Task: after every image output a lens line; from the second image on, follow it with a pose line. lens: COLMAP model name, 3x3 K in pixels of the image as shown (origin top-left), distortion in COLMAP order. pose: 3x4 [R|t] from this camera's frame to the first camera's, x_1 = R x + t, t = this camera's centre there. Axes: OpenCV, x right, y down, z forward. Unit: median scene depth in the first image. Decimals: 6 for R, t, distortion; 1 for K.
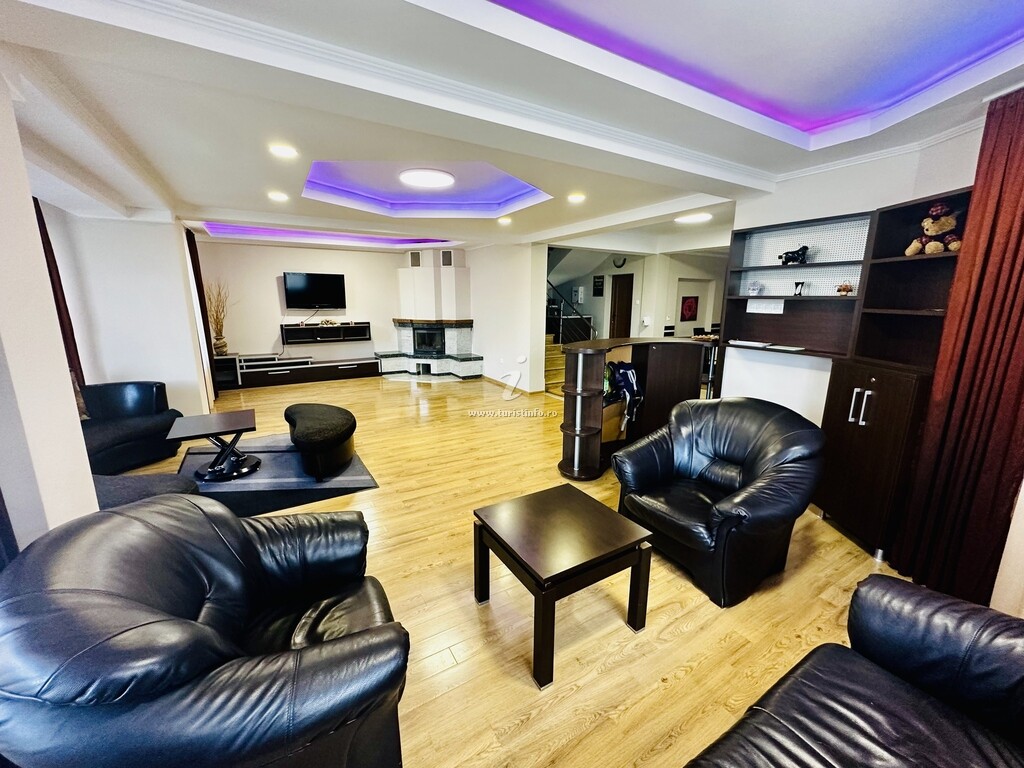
lens RADIAL K [[408.2, 0, 512.0], [0, 408.2, 384.0], [0, 0, 1]] dist [-0.008516, -0.000380]
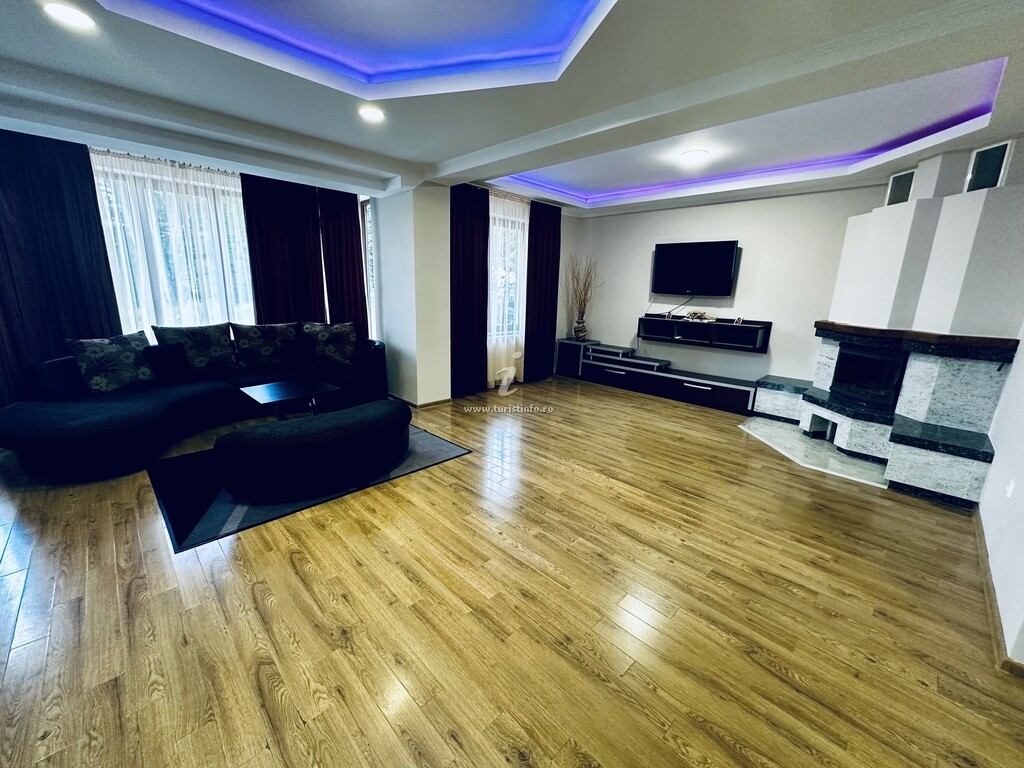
lens RADIAL K [[406.1, 0, 512.0], [0, 406.1, 384.0], [0, 0, 1]] dist [-0.001089, 0.000025]
pose [[0.237133, 0.227007, -0.944582, 0.130804], [-0.227613, 0.958234, 0.173147, -0.088231], [0.944437, 0.173940, 0.278899, 0.534592]]
